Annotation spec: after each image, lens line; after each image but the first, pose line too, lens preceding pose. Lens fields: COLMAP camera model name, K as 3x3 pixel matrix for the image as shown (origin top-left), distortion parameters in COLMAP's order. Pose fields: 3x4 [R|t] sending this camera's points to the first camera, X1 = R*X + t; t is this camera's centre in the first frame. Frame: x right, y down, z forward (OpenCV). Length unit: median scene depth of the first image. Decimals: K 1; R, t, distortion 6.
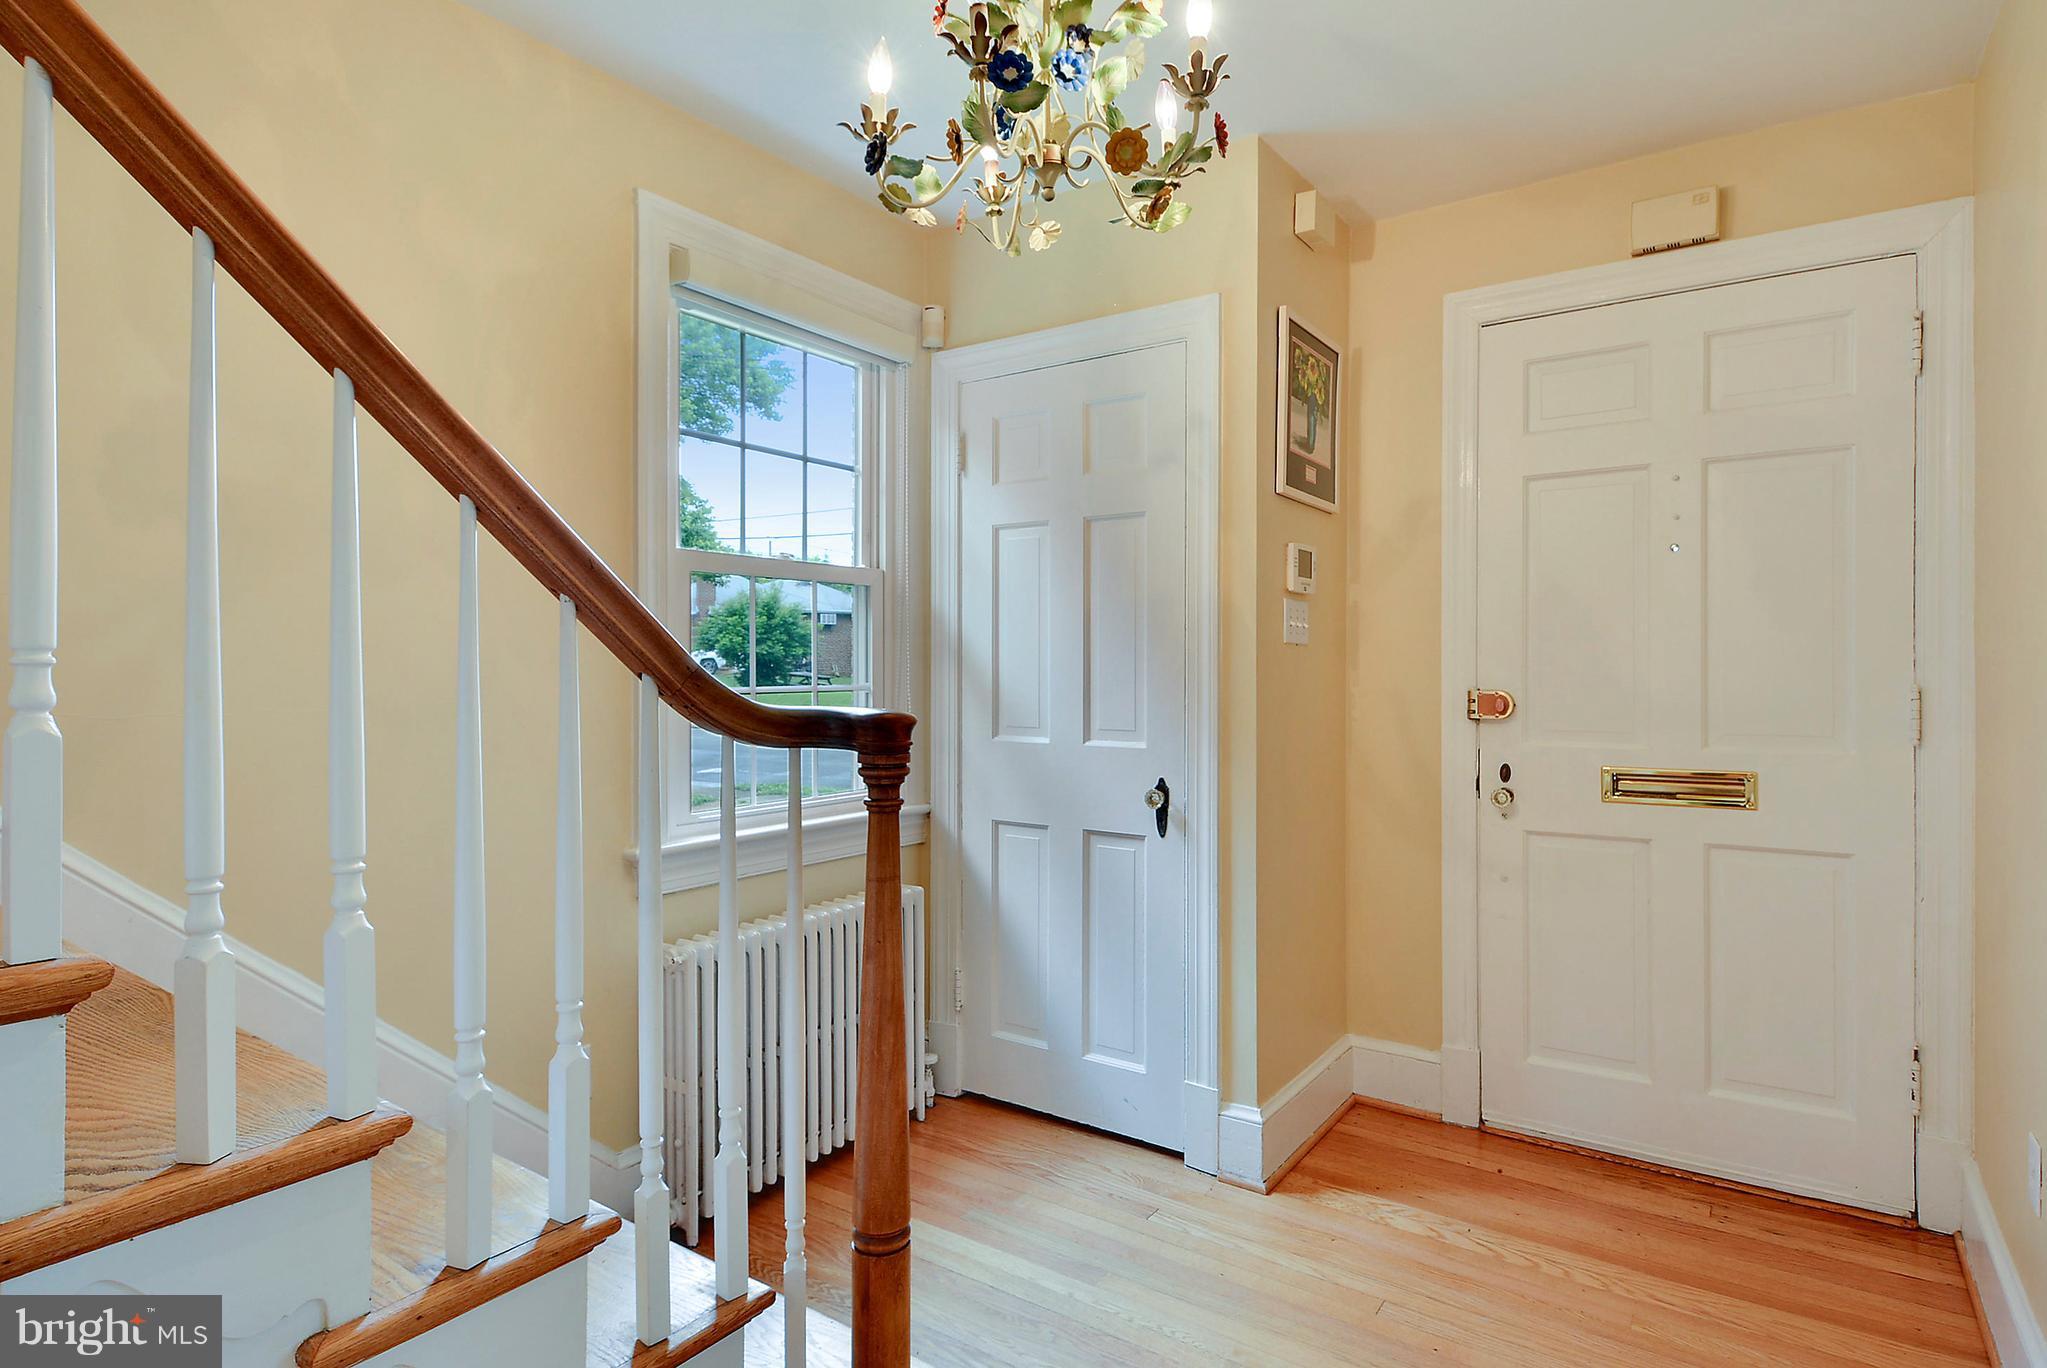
lens RADIAL K [[1067.1, 0, 1020.6], [0, 1067.1, 680.4], [0, 0, 1]] dist [0.007791, -0.000418]
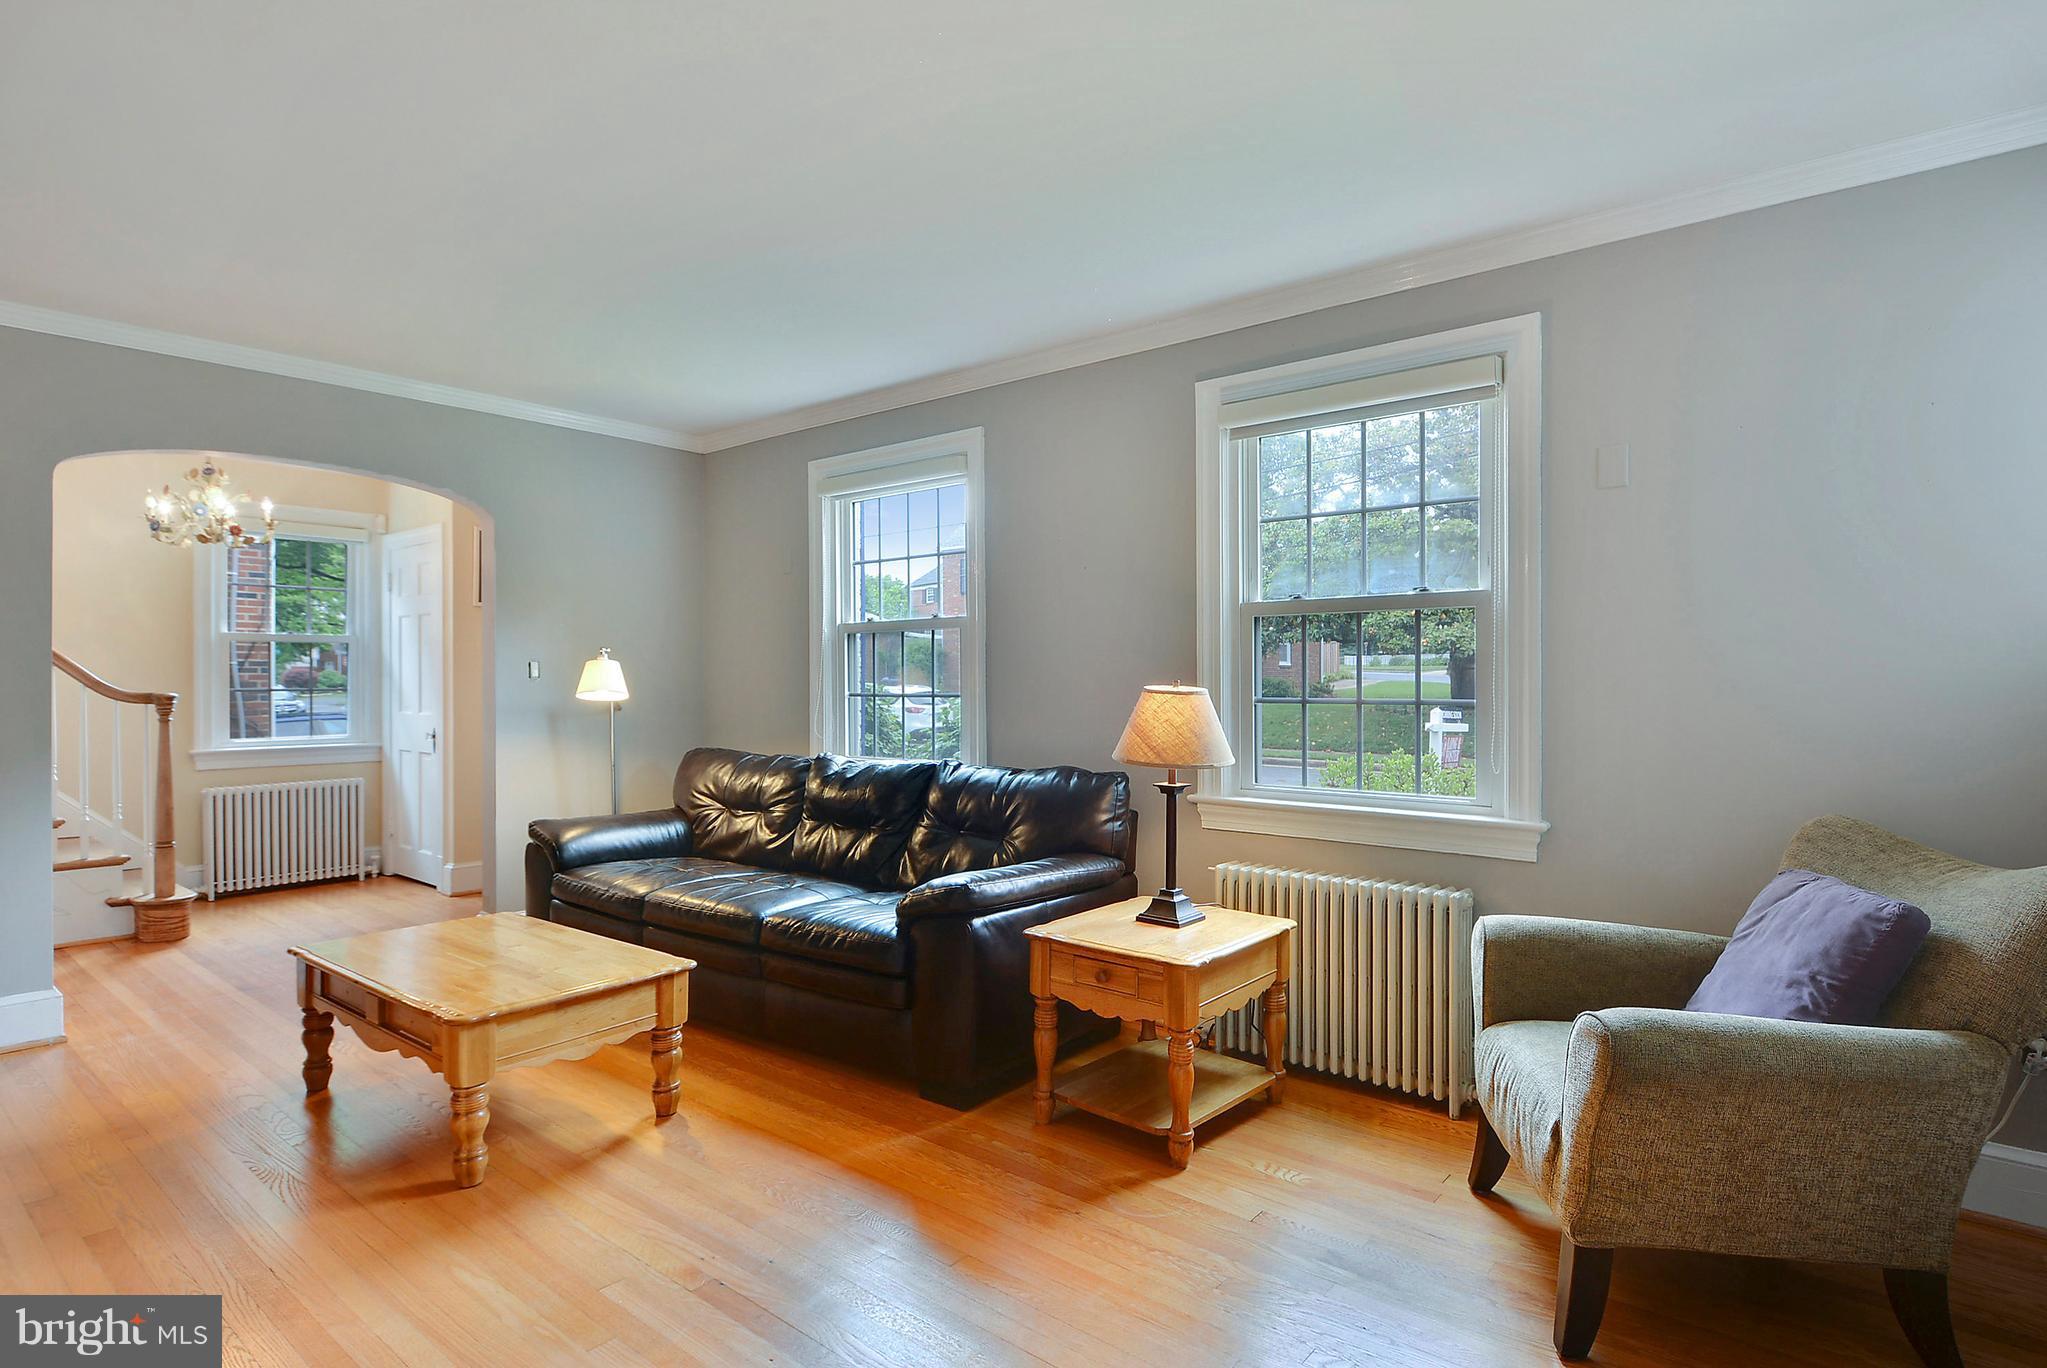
lens RADIAL K [[1067.1, 0, 1016.5], [0, 1067.1, 685.5], [0, 0, 1]] dist [0.007791, -0.000418]
pose [[0.993729, 0.005833, -0.111666, 1.643194], [-0.006003, 0.999981, -0.001191, -0.005319], [0.111657, 0.001853, 0.993745, -1.169718]]
